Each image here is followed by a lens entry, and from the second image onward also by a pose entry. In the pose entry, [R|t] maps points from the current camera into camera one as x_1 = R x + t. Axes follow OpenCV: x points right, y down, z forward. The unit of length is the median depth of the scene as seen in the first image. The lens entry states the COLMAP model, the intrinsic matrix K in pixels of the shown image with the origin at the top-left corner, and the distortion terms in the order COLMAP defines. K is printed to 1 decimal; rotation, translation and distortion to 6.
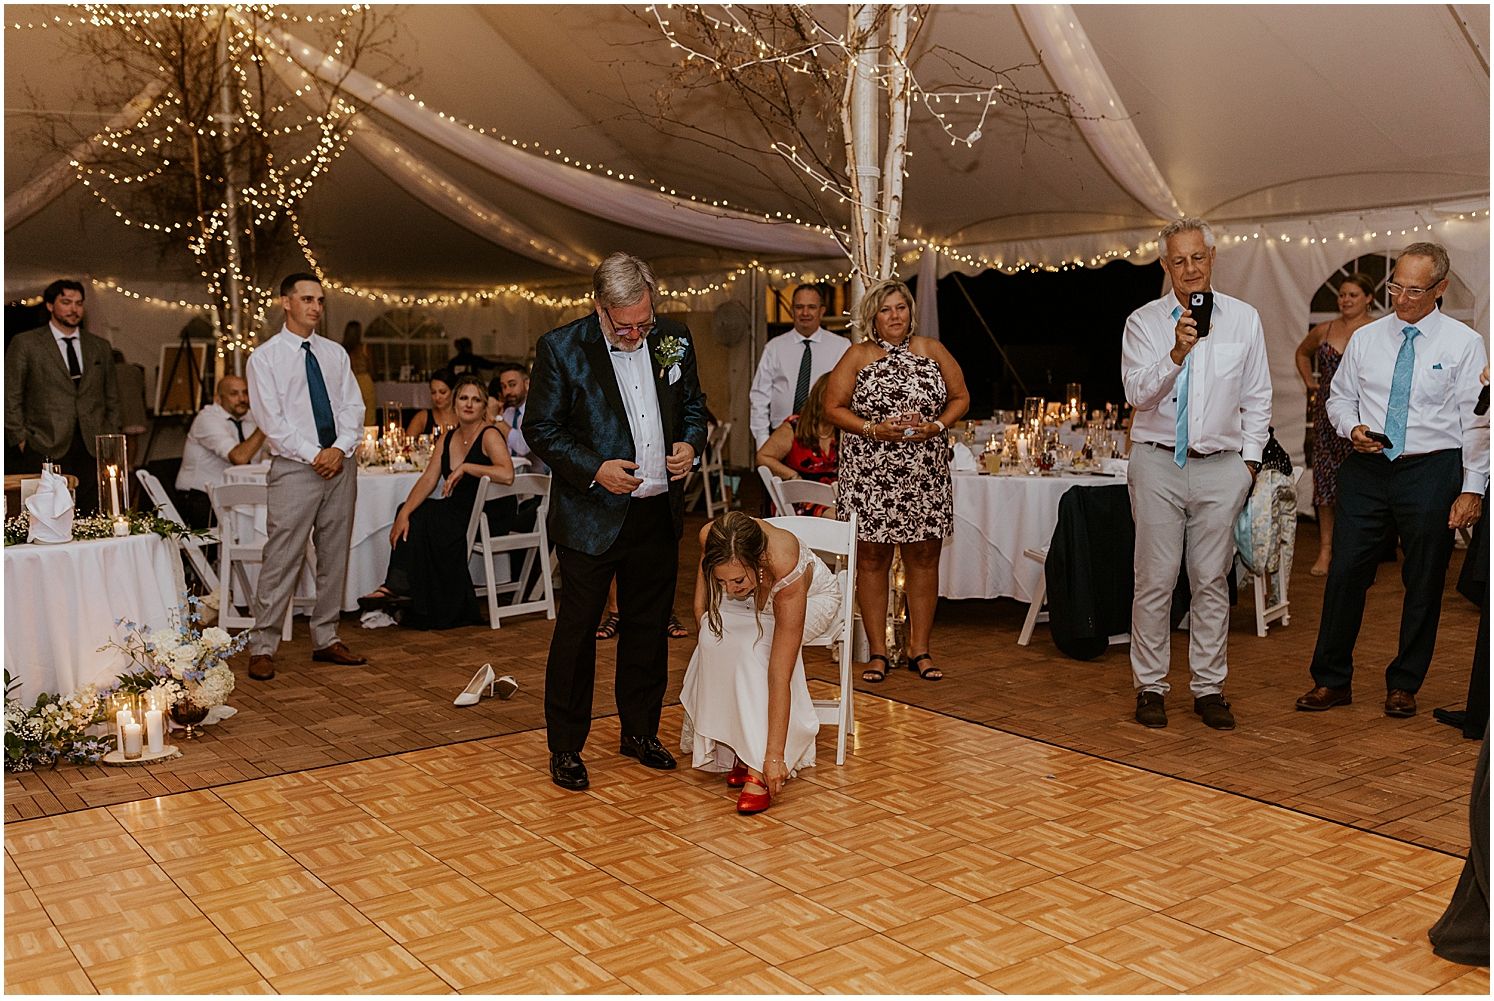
lens RADIAL K [[1418.7, 0, 747.0], [0, 1418.7, 500.5], [0, 0, 1]] dist [0.002741, -0.002219]
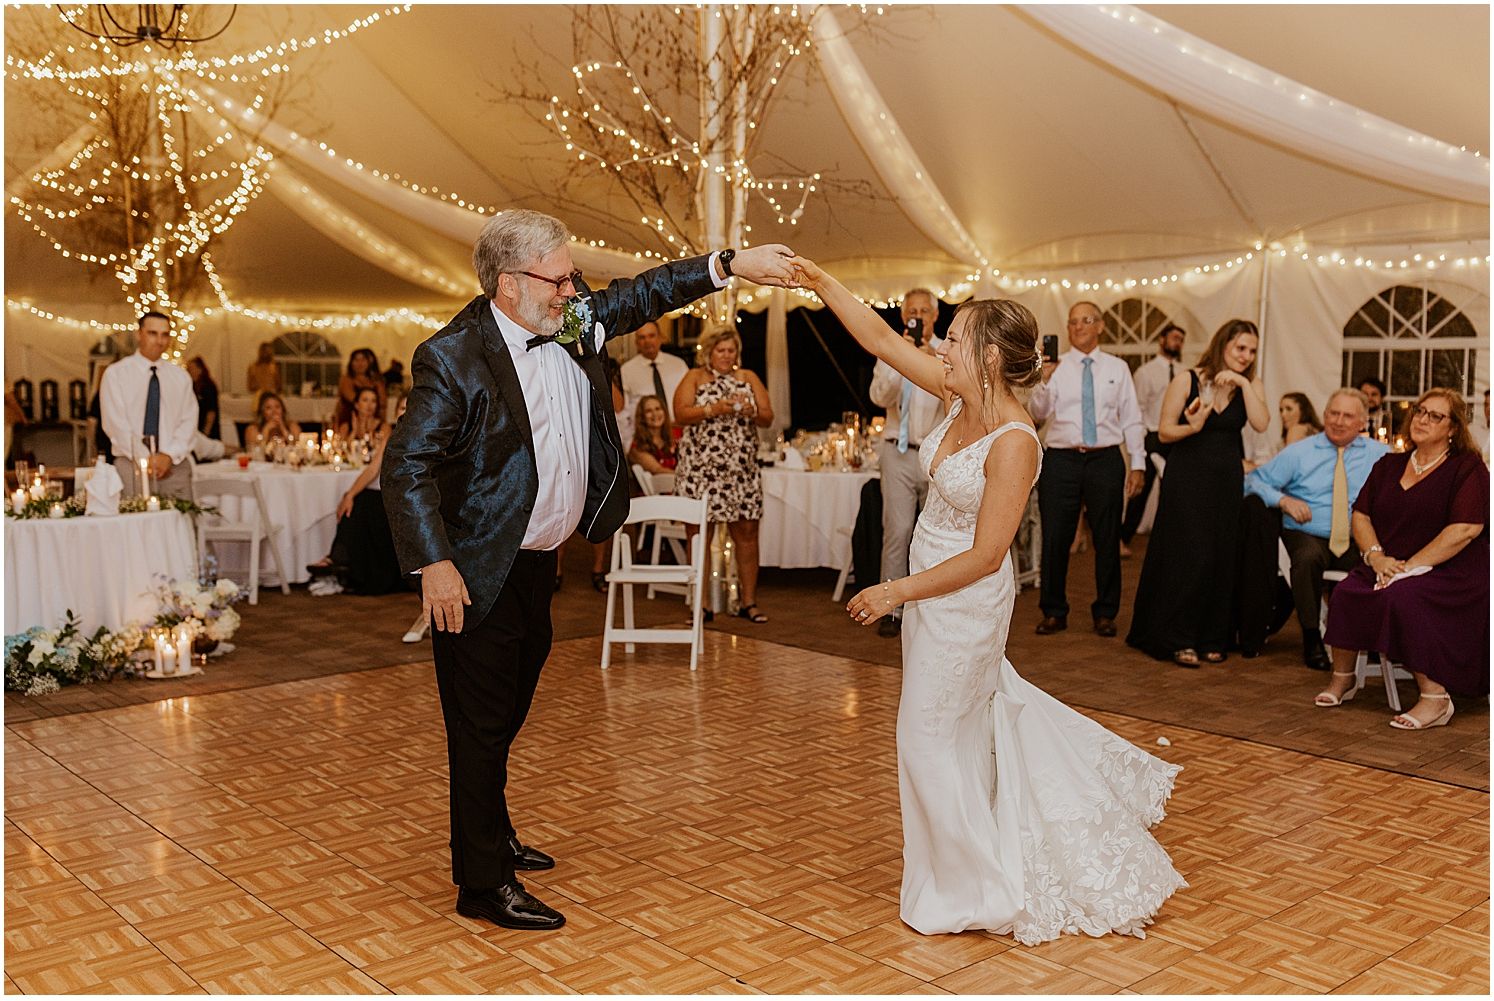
lens RADIAL K [[1396.1, 0, 747.0], [0, 1396.1, 500.5], [0, 0, 1]] dist [-0.011926, -0.008260]
pose [[0.995634, -0.000609, 0.093345, -0.004207], [0.001711, 0.999930, -0.011724, 0.013825], [-0.093331, 0.011832, 0.995565, -0.155756]]
